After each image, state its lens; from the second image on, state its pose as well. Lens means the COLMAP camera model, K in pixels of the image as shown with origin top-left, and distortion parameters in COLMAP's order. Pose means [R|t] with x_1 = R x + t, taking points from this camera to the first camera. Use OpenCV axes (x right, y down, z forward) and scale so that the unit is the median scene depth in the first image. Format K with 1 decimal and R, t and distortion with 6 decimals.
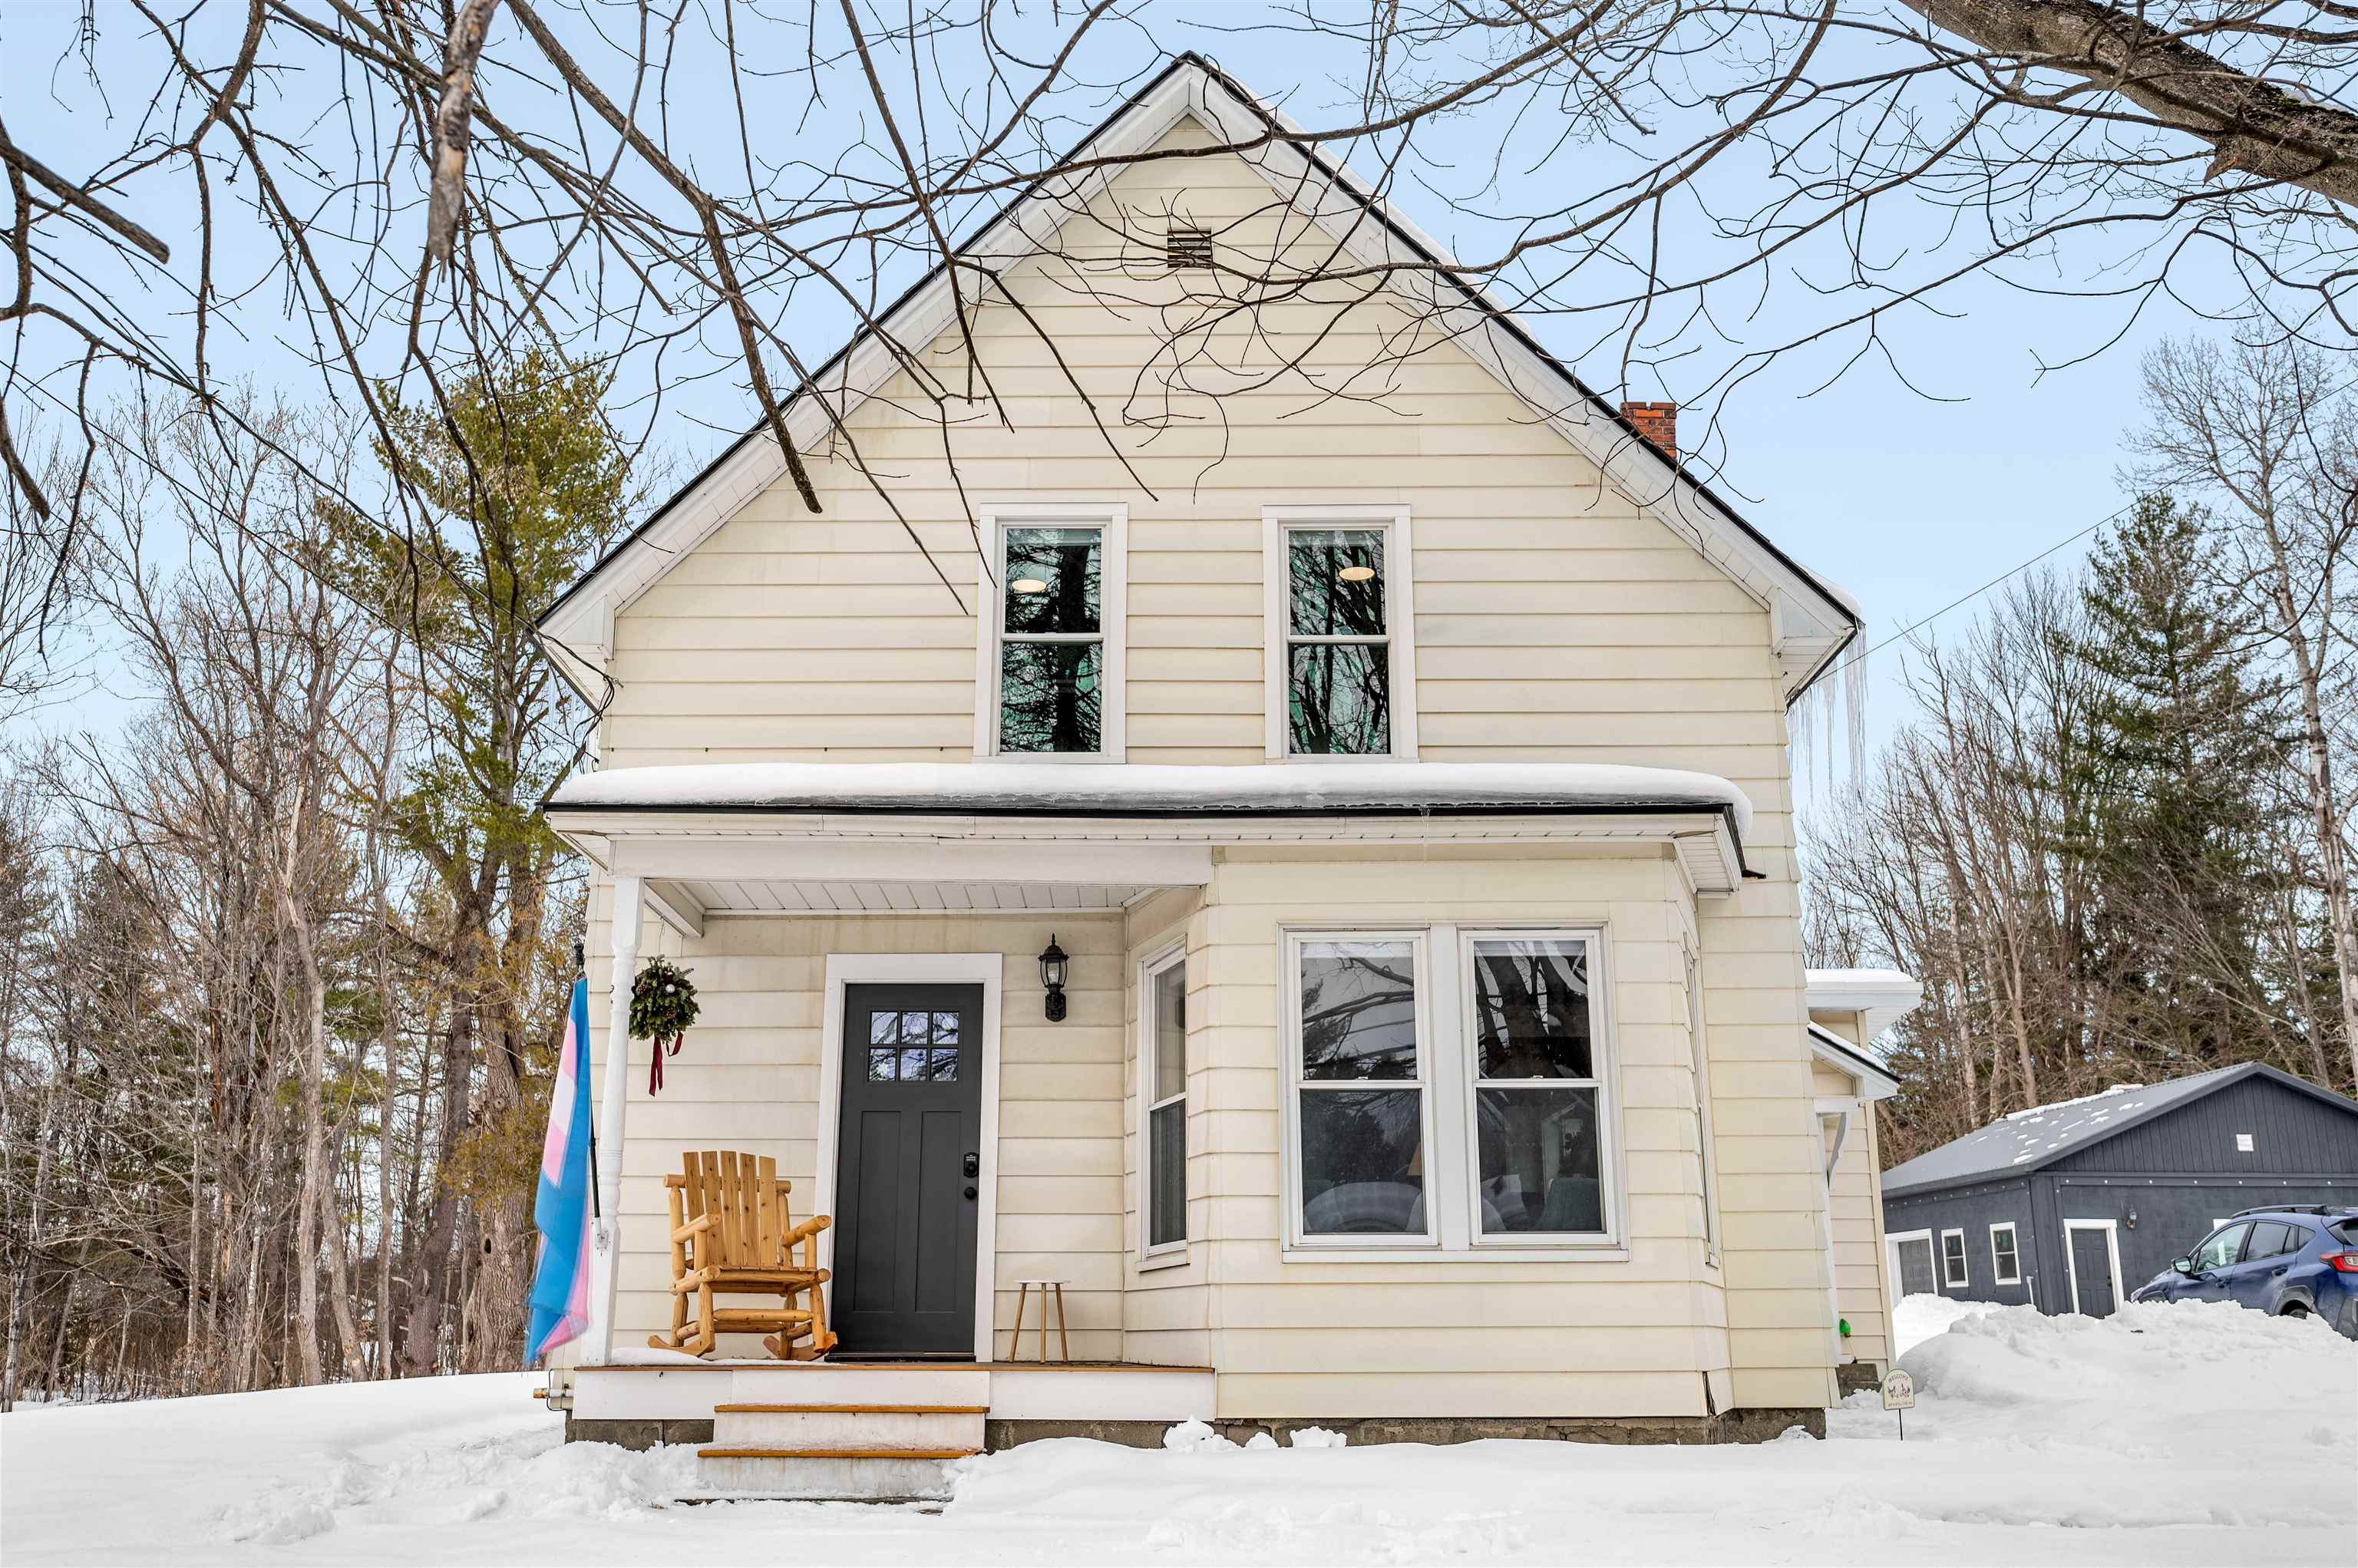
lens RADIAL K [[2054.3, 0, 1185.1], [0, 2054.3, 783.3], [0, 0, 1]] dist [-0.001814, 0.000686]
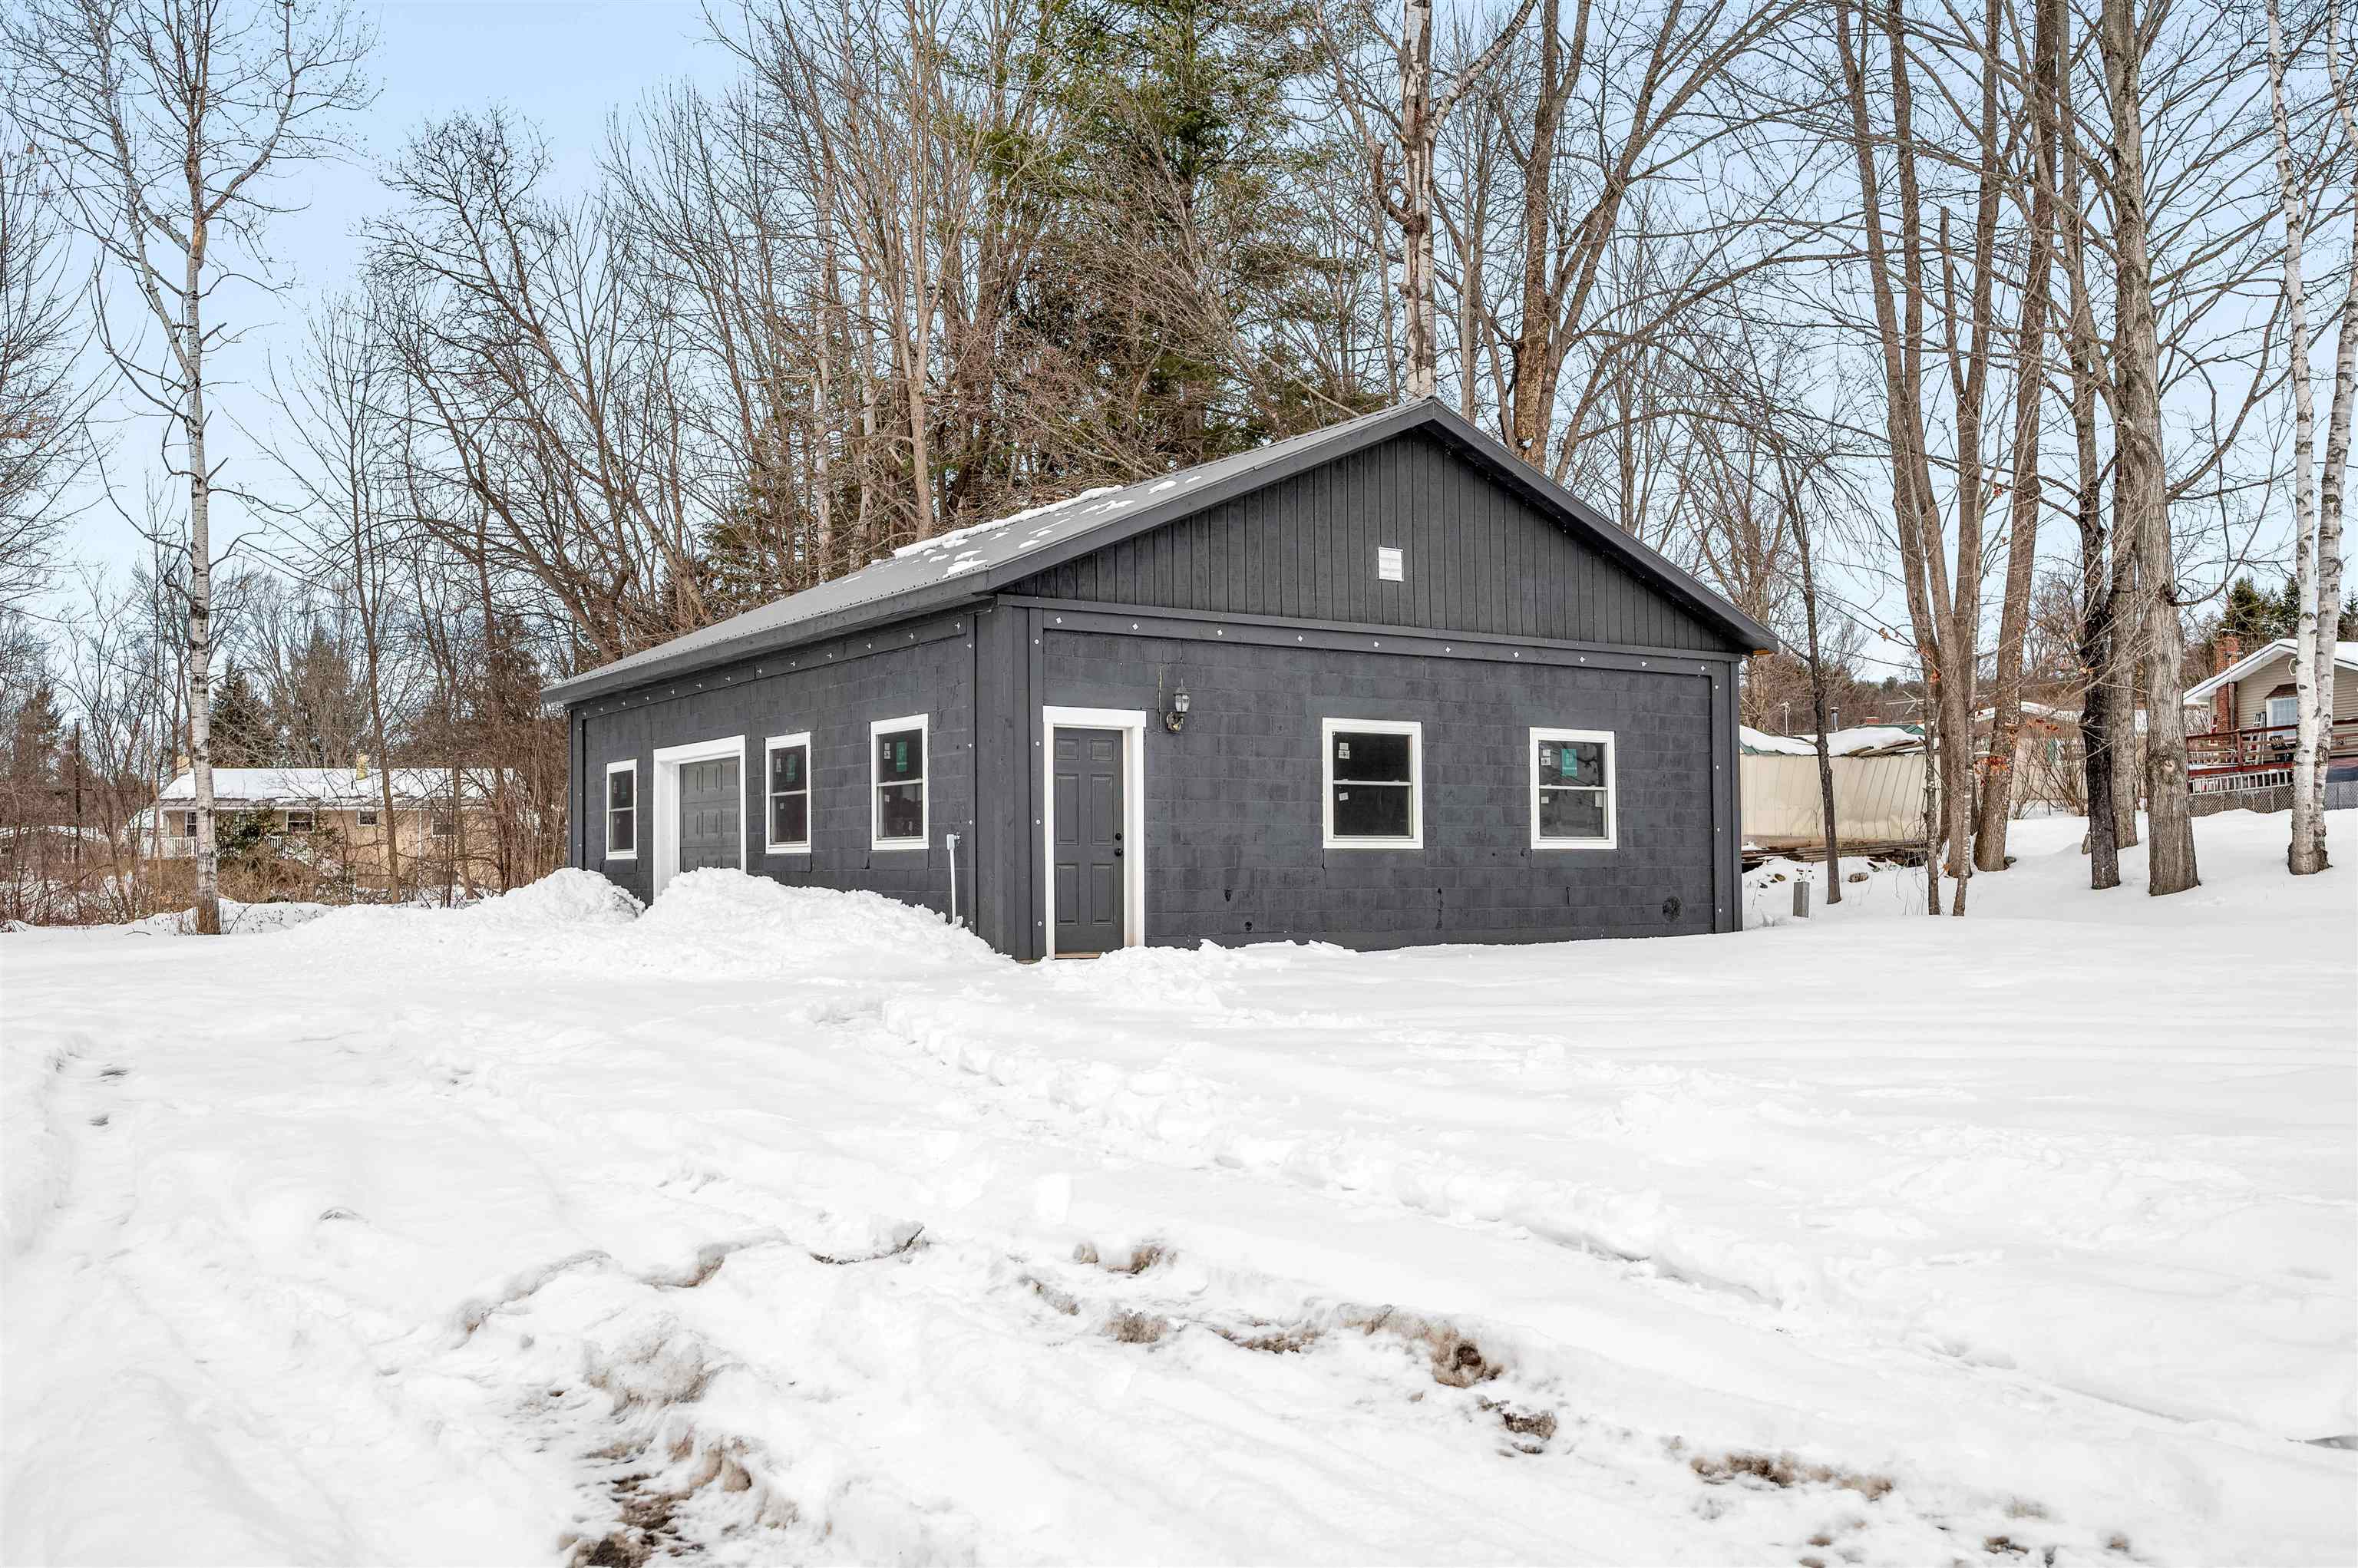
lens RADIAL K [[2054.3, 0, 1178.4], [0, 2054.3, 792.5], [0, 0, 1]] dist [-0.001814, 0.000686]
pose [[0.852485, 0.010966, 0.522637, 0.203563], [-0.125871, 0.974671, 0.184860, 0.131666], [-0.507372, -0.223375, 0.832272, 0.558838]]
